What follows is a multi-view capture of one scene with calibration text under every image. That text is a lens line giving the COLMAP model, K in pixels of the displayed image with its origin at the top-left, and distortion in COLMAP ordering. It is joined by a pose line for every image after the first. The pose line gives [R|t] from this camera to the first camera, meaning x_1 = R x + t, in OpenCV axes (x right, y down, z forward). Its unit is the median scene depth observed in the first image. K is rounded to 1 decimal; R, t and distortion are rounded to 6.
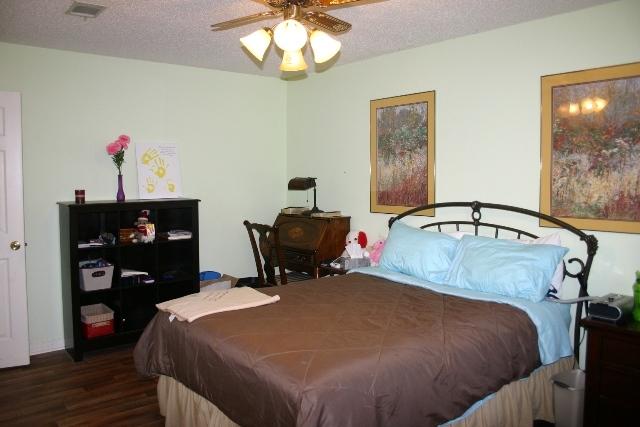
lens RADIAL K [[547.2, 0, 319.9], [0, 547.2, 213.4], [0, 0, 1]] dist [0.010930, 0.003479]
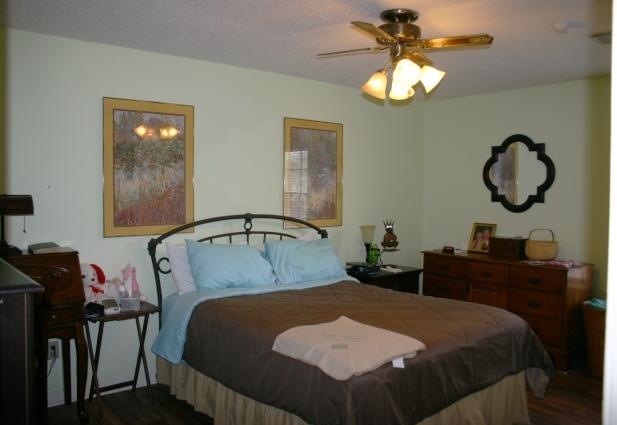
lens RADIAL K [[519.7, 0, 308.9], [0, 519.7, 211.9], [0, 0, 1]] dist [-0.021042, -0.004702]
pose [[0.011917, -0.039687, 0.999141, -0.747559], [0.071319, 0.996701, 0.038739, -0.054308], [-0.997382, 0.070796, 0.014708, 0.797426]]
